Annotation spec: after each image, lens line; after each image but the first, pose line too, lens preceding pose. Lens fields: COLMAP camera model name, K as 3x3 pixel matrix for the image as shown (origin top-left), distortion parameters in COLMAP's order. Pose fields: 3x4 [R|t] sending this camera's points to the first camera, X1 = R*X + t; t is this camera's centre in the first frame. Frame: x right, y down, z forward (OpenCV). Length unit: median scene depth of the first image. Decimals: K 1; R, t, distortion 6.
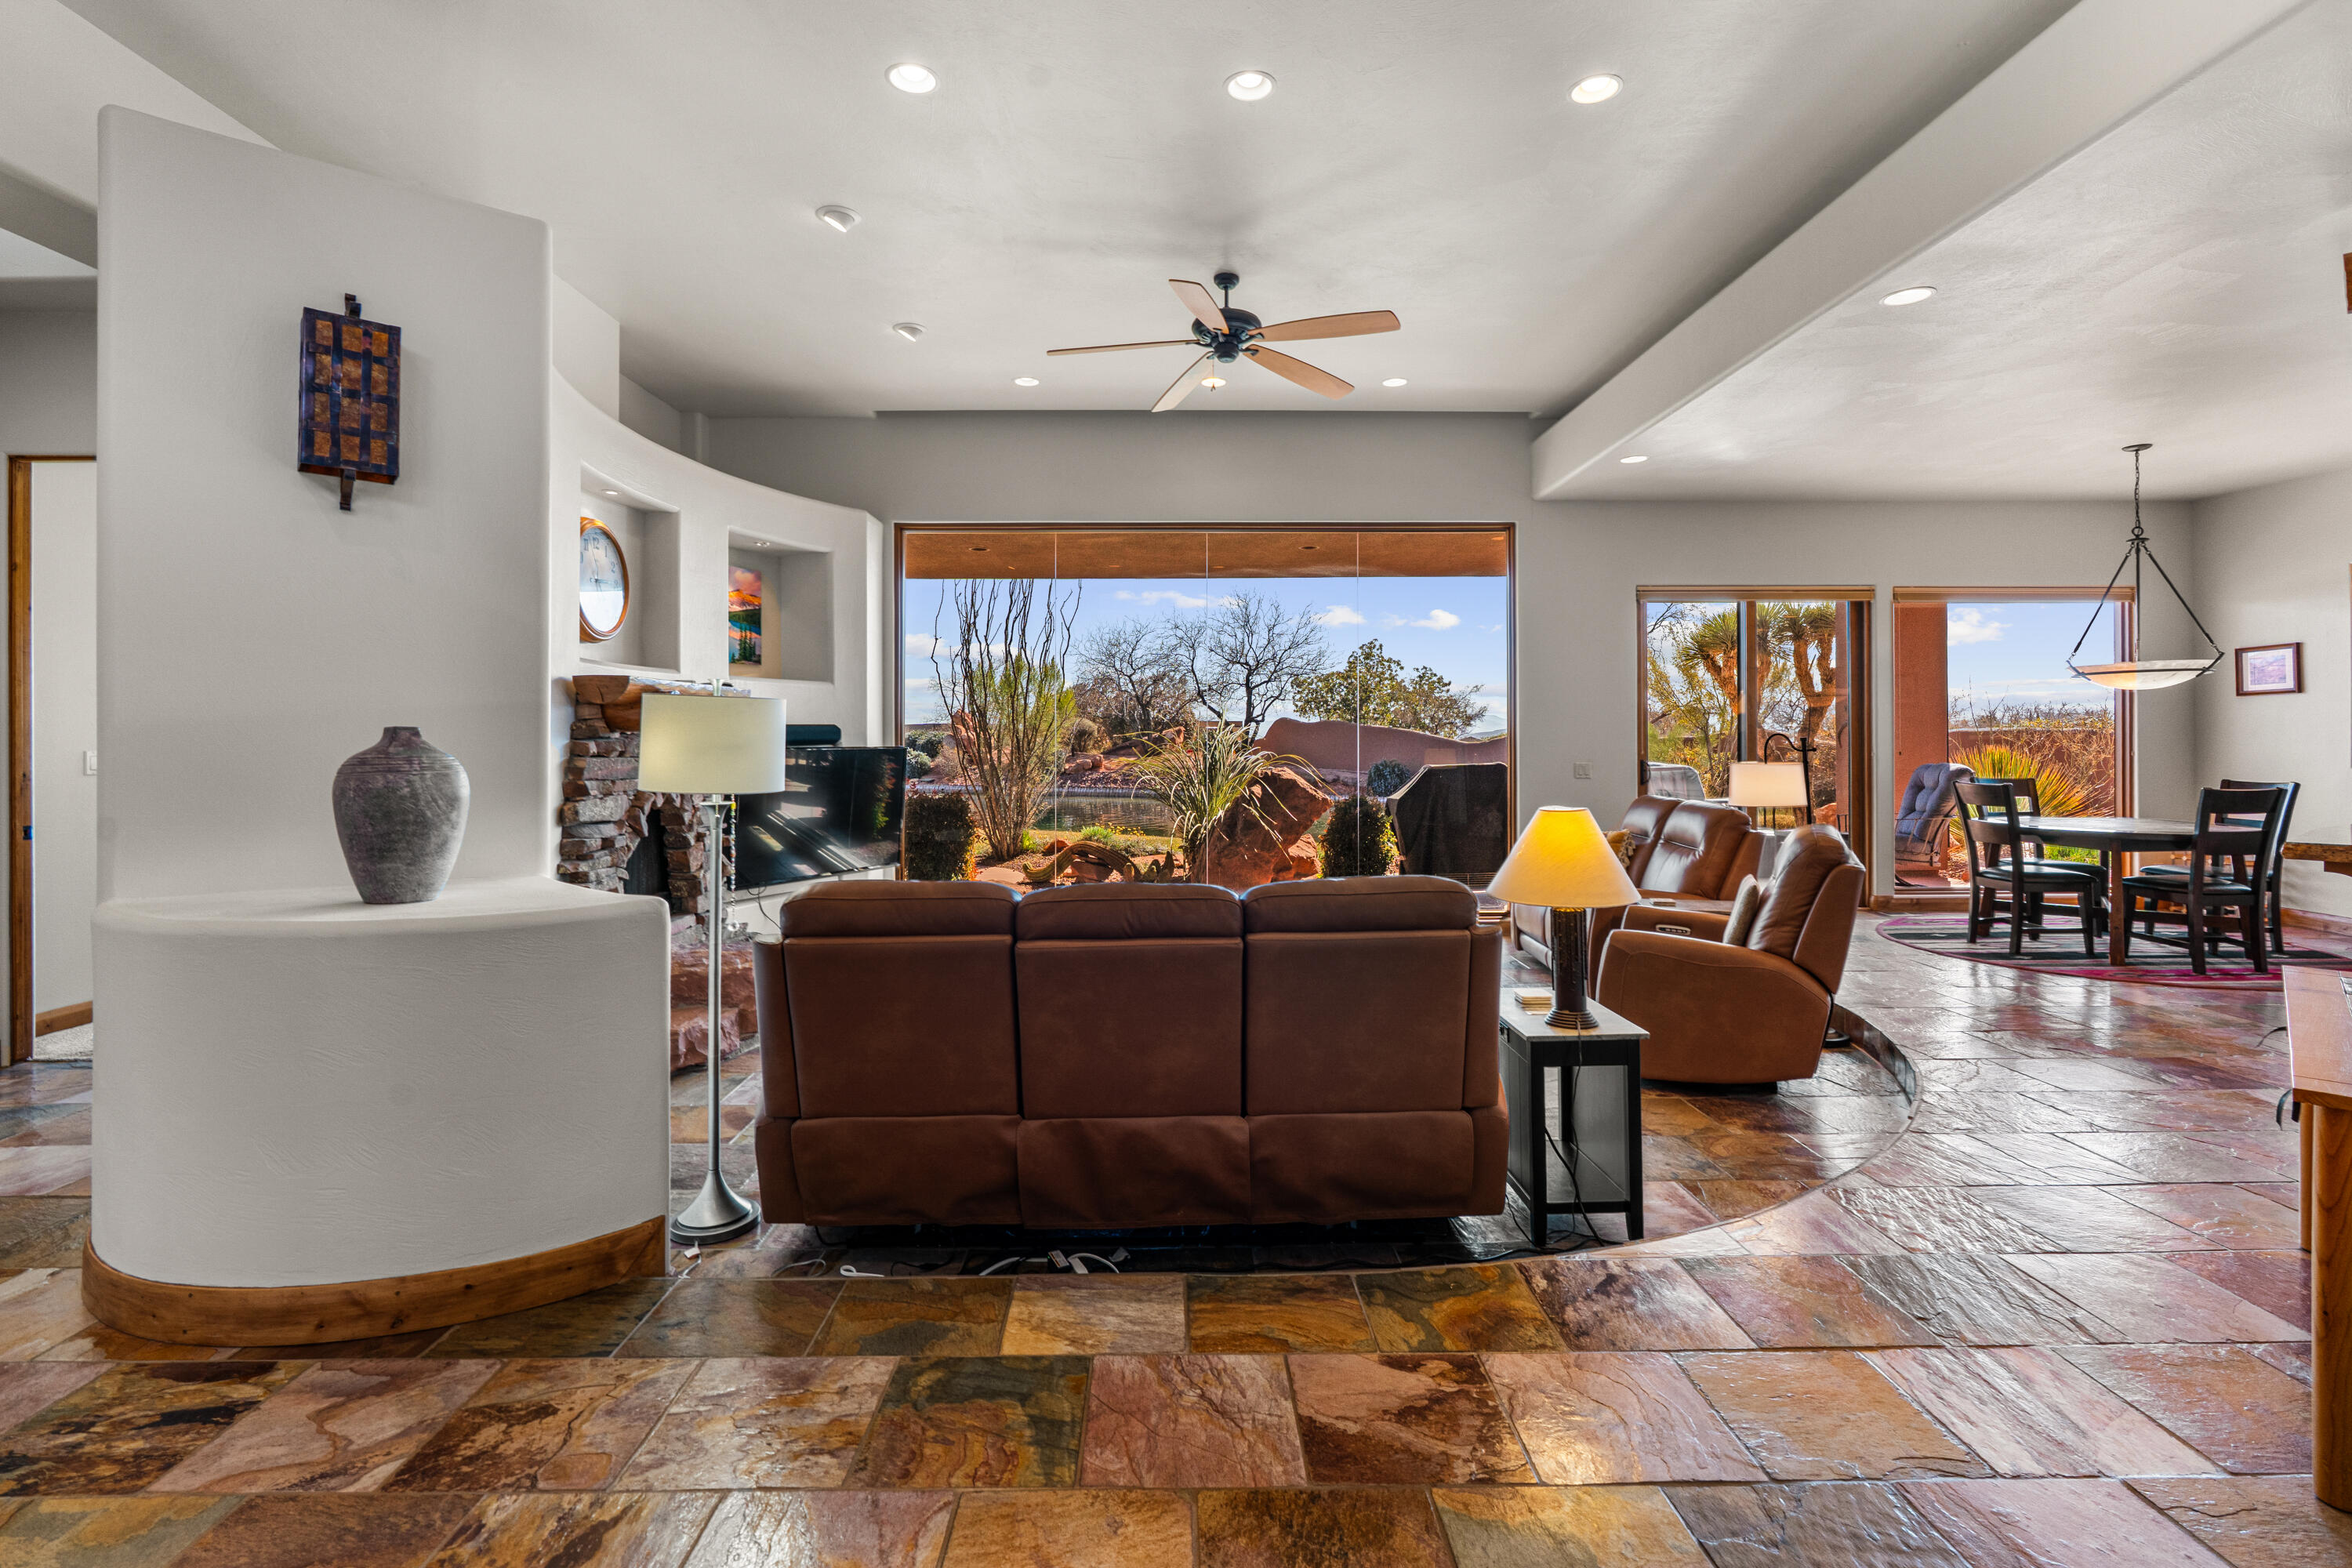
lens RADIAL K [[1094.5, 0, 1178.9], [0, 1094.5, 742.9], [0, 0, 1]] dist [-0.000861, 0.001086]
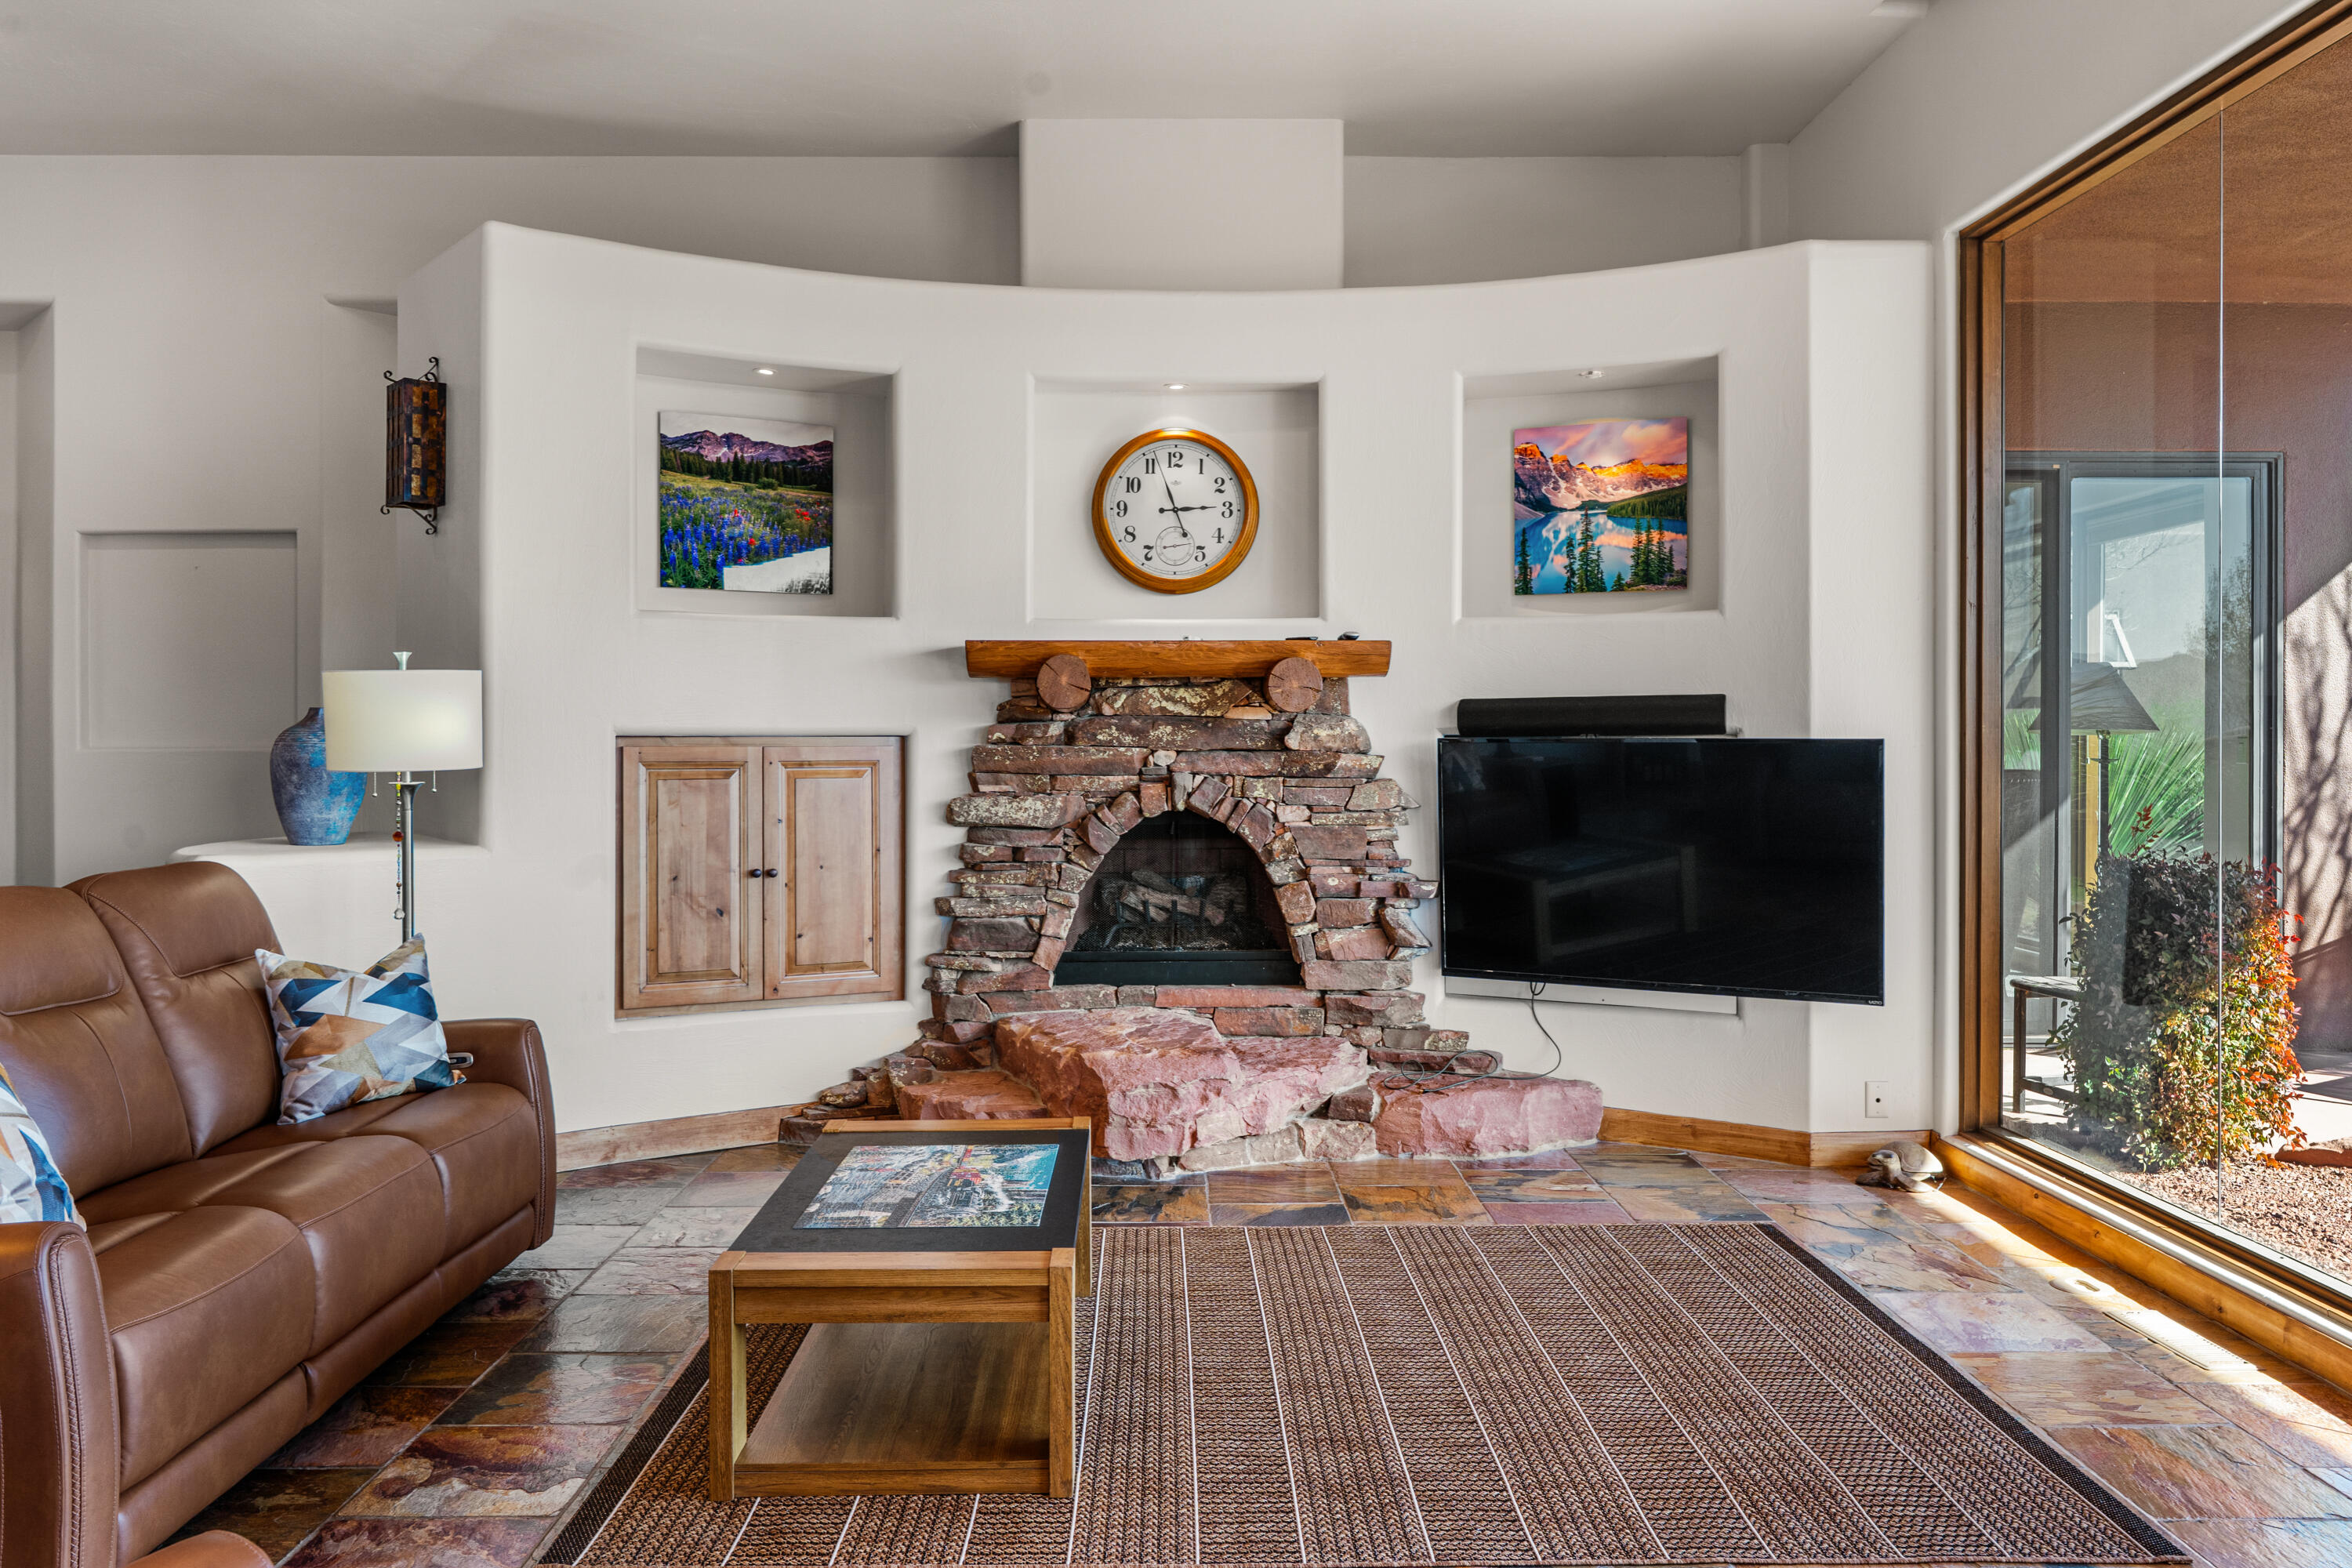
lens RADIAL K [[1700.2, 0, 1184.9], [0, 1700.2, 744.7], [0, 0, 1]] dist [-0.000441, 0.000864]
pose [[-0.004856, -0.001558, -0.999987, 0.455159], [-0.006428, 0.999978, -0.001527, 0.009520], [0.999968, 0.006421, -0.004865, 0.737950]]
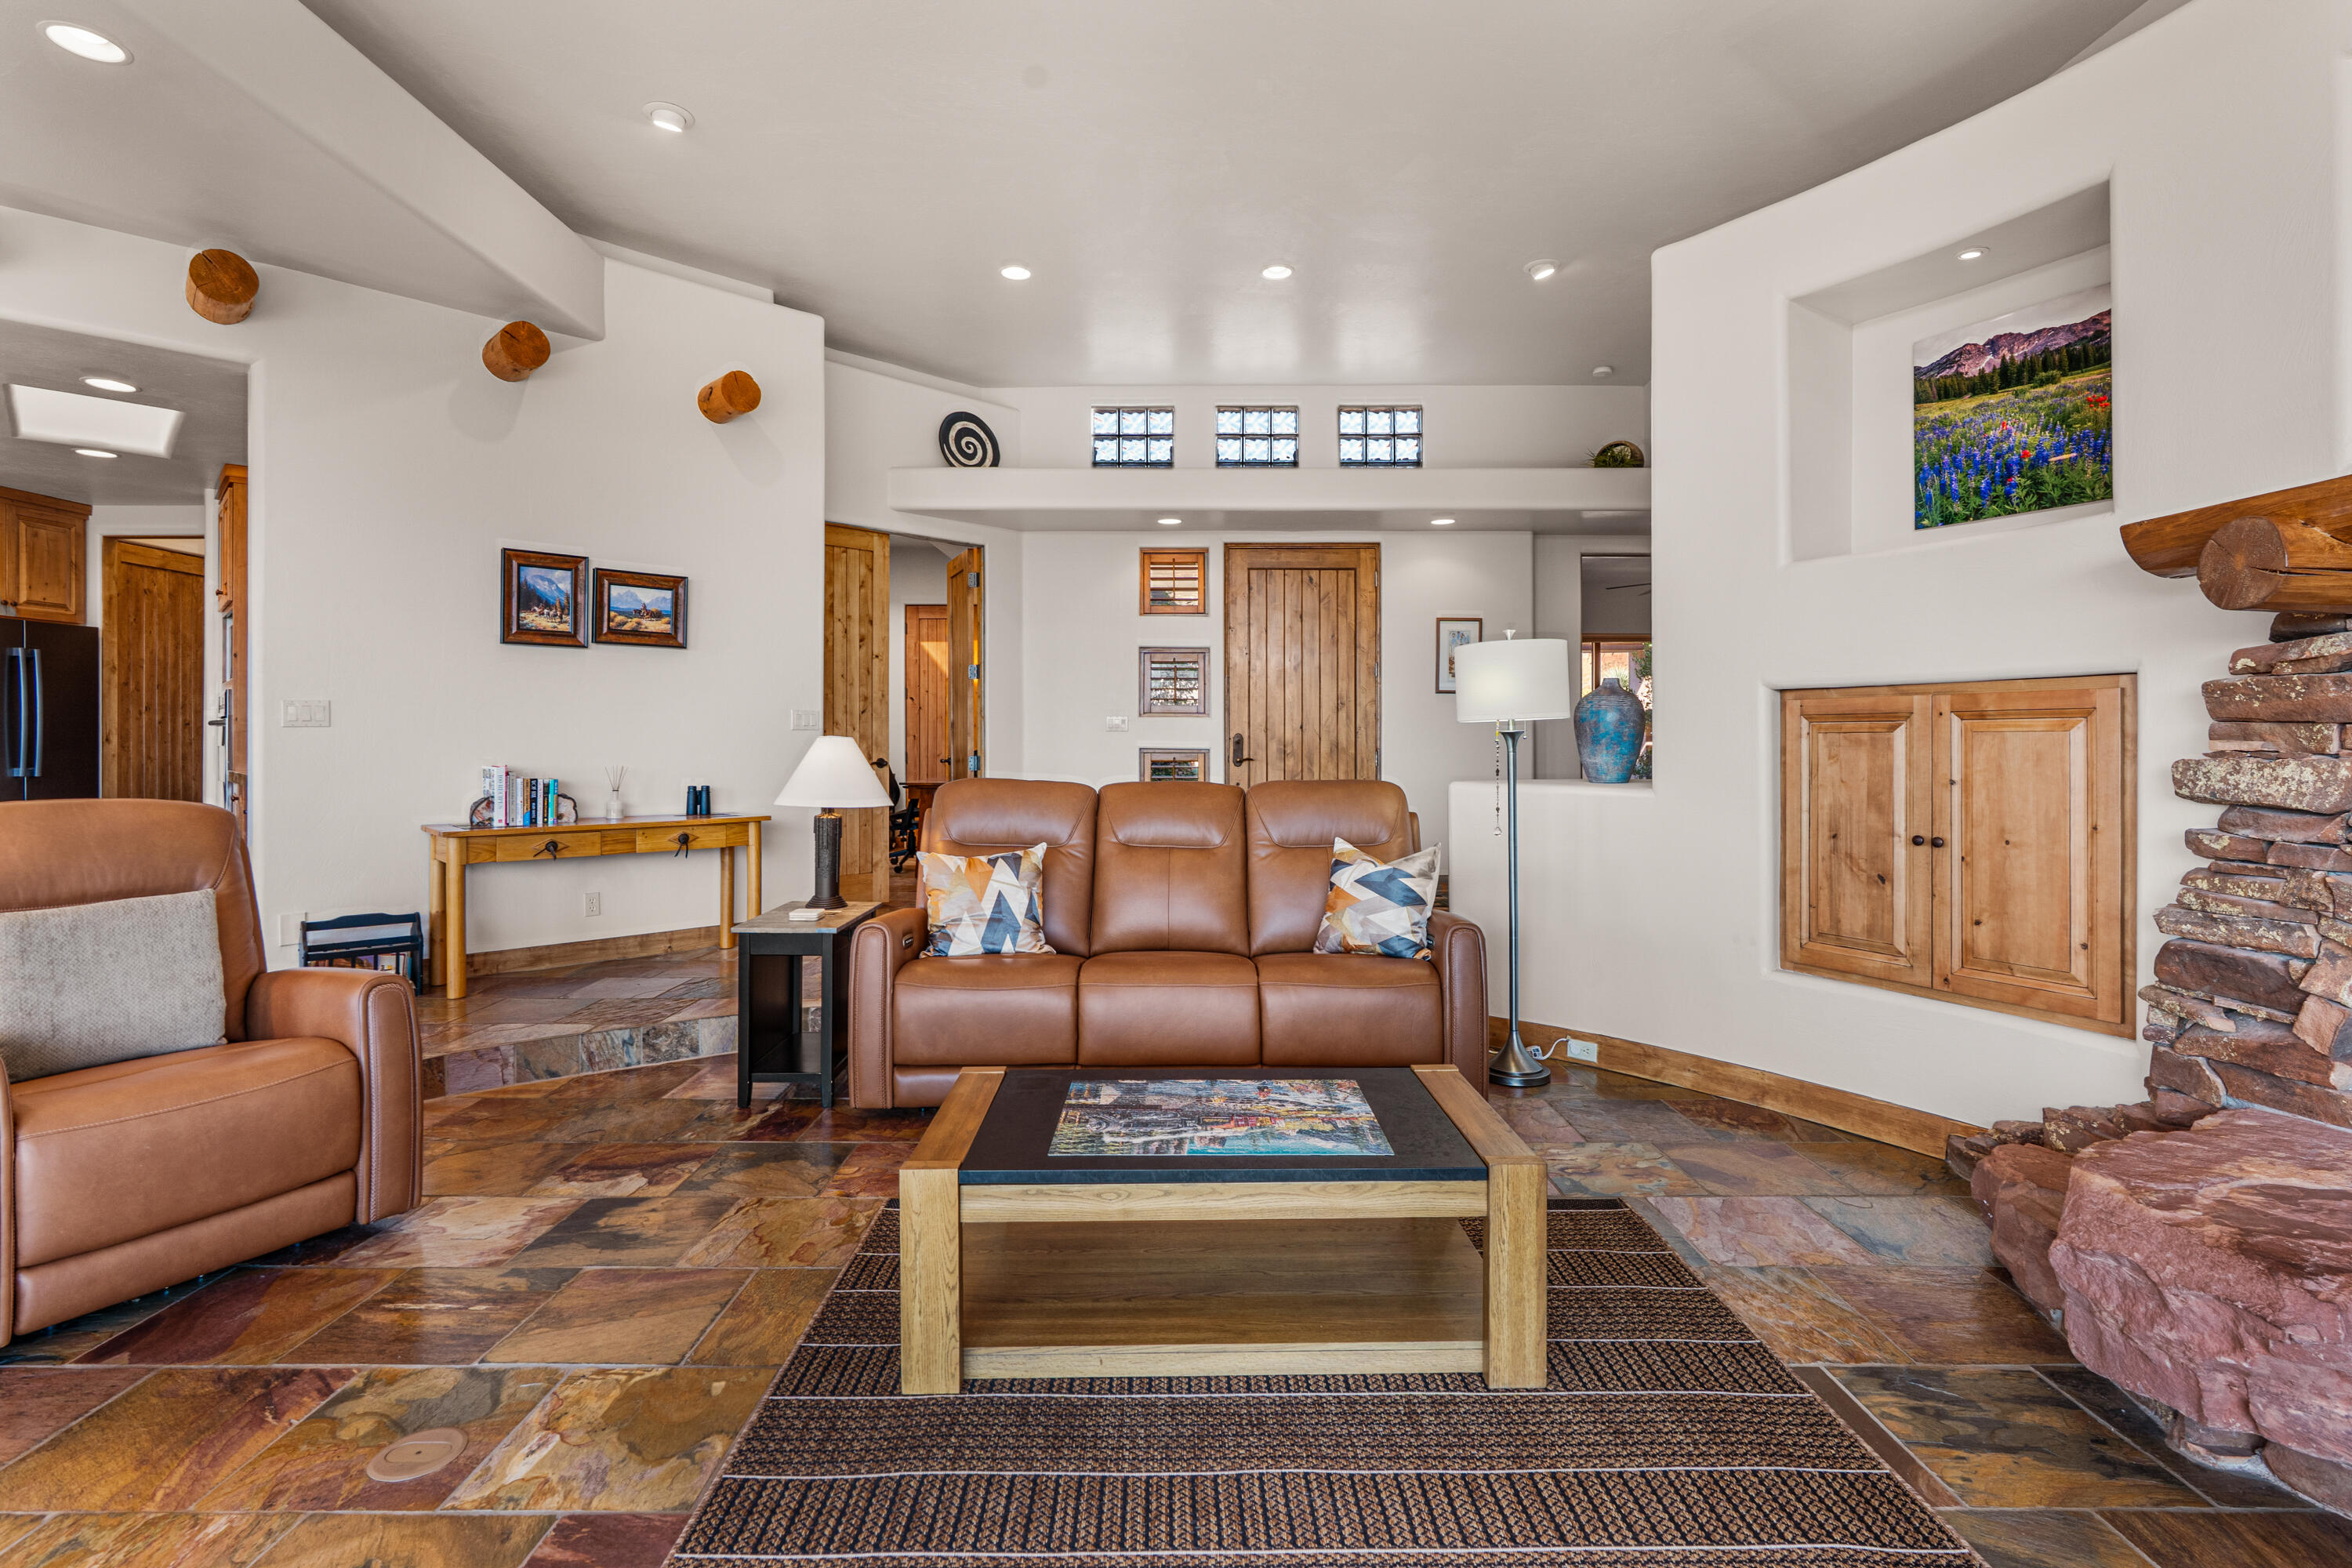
lens RADIAL K [[1094.5, 0, 1178.9], [0, 1094.5, 742.9], [0, 0, 1]] dist [-0.000861, 0.001086]
pose [[-0.999921, -0.002612, 0.012258, -0.029480], [-0.002507, 0.999960, 0.008559, 0.026522], [-0.012280, 0.008527, -0.999888, 0.977841]]
